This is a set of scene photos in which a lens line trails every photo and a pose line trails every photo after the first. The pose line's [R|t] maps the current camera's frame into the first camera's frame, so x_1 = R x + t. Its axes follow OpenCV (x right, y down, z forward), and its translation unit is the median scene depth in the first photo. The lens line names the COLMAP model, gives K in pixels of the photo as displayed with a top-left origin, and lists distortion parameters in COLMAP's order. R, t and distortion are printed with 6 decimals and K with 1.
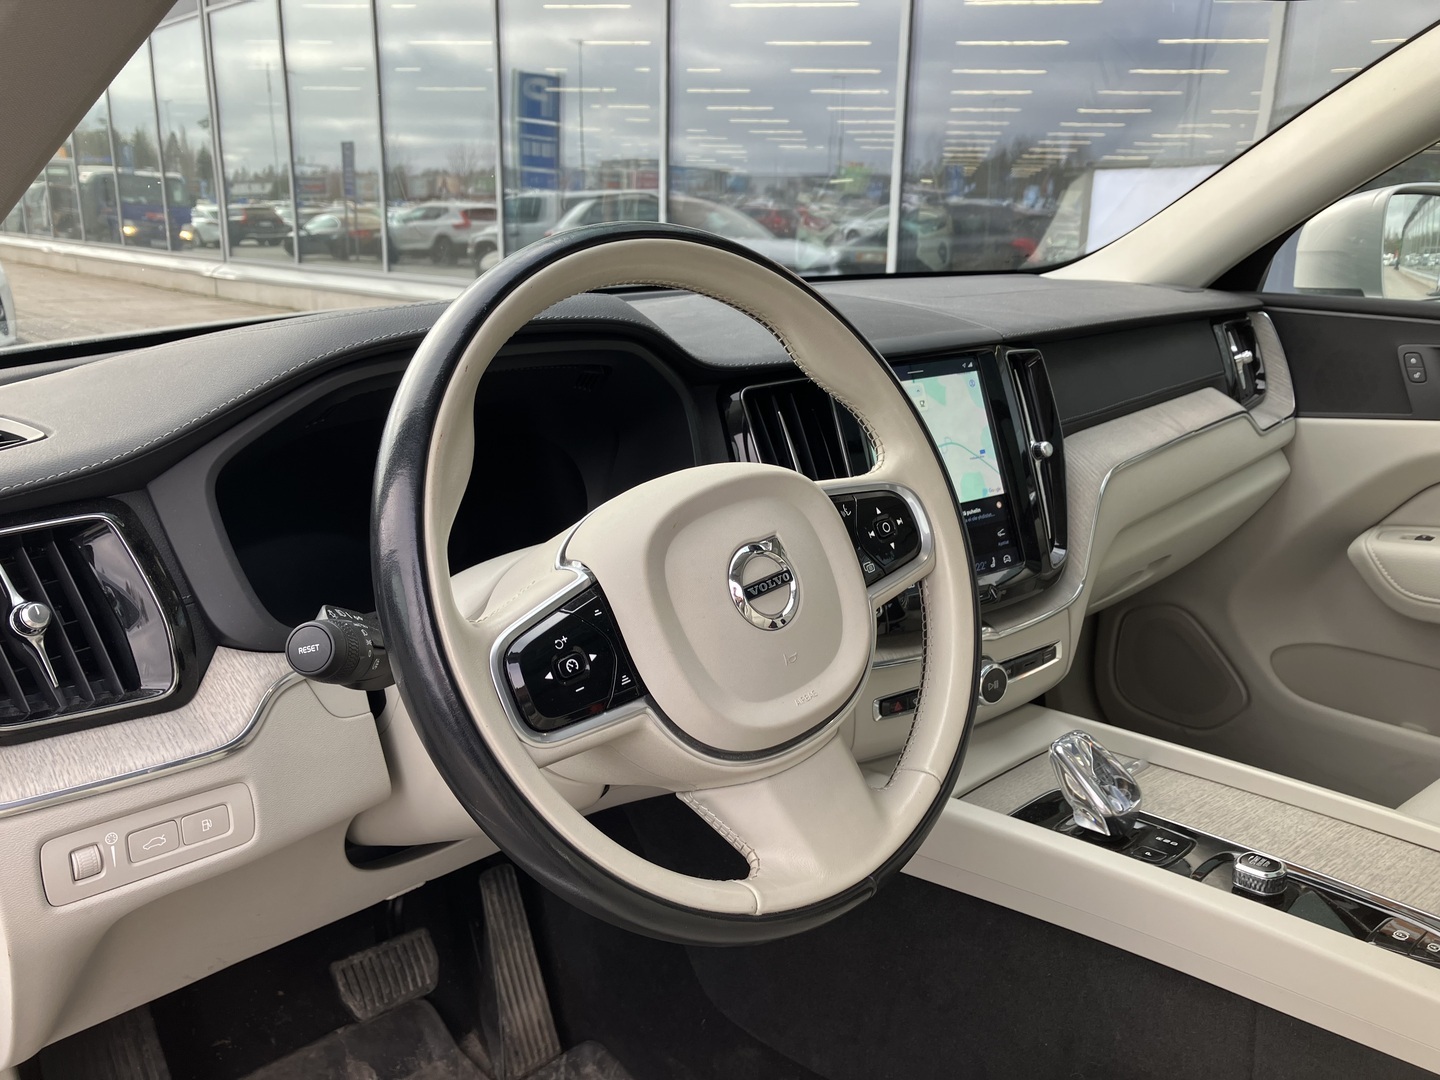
lens RADIAL K [[1181.7, 0, 720.0], [0, 1181.7, 540.0], [0, 0, 1]] dist [0.016458, 0.008242]
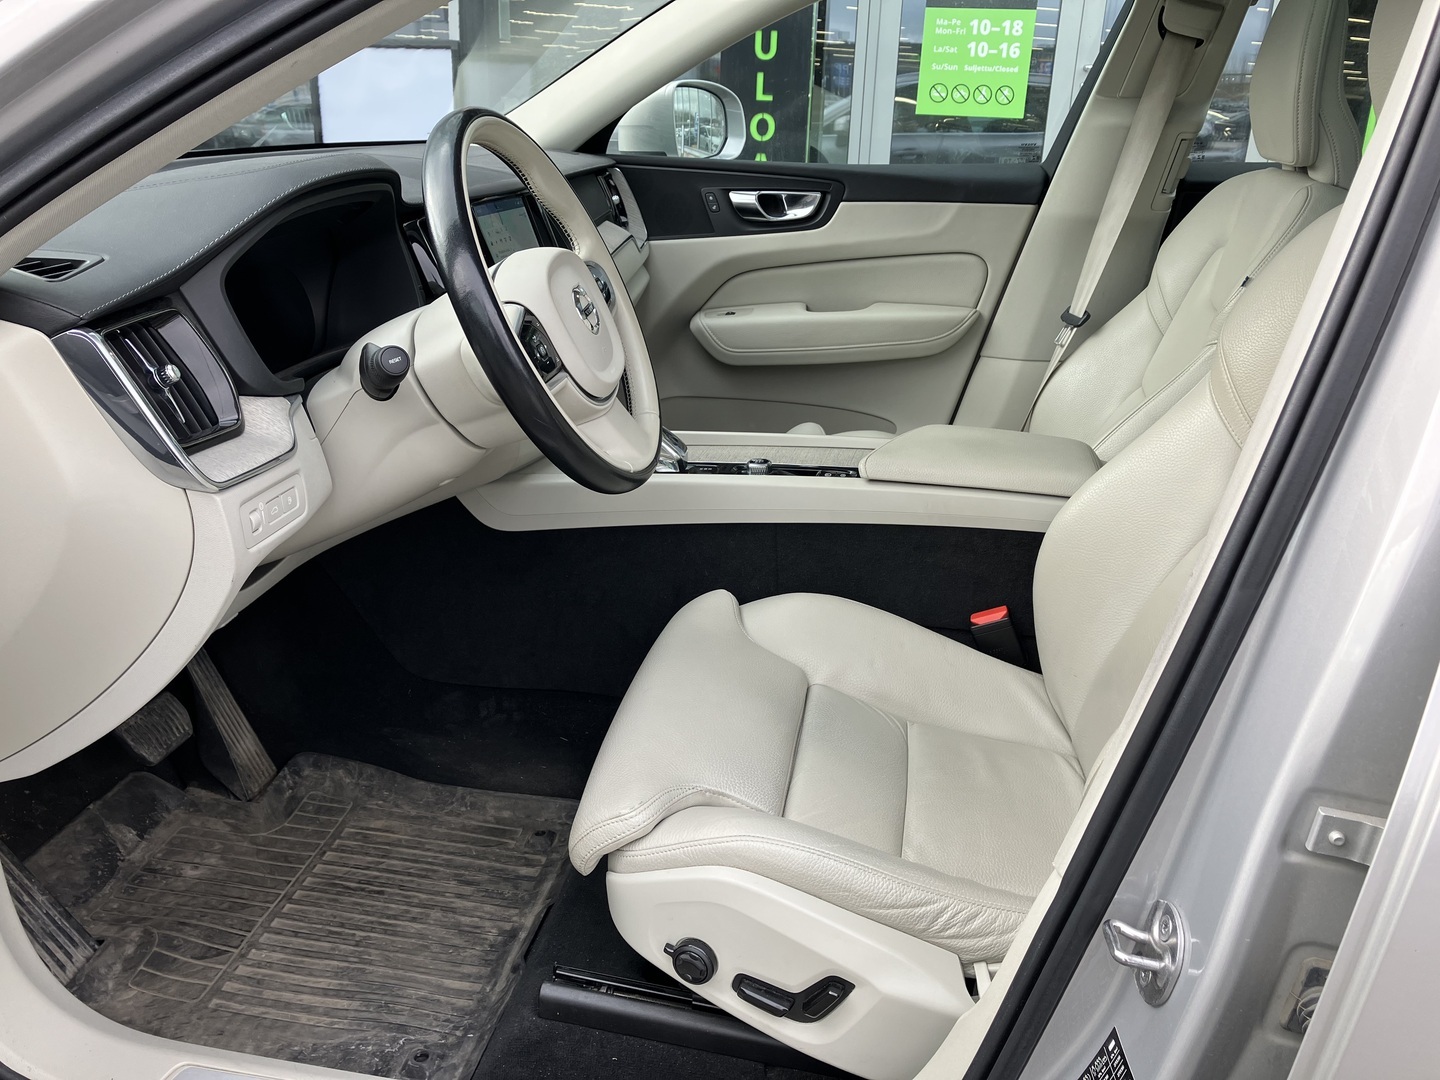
lens RADIAL K [[1168.6, 0, 720.0], [0, 1168.6, 540.0], [0, 0, 1]] dist [-0.013770, 0.004098]
pose [[0.791459, -0.201854, 0.576929, -0.390715], [0.140656, 0.978711, 0.149470, 0.062209], [-0.594817, -0.037151, 0.803002, -0.256055]]
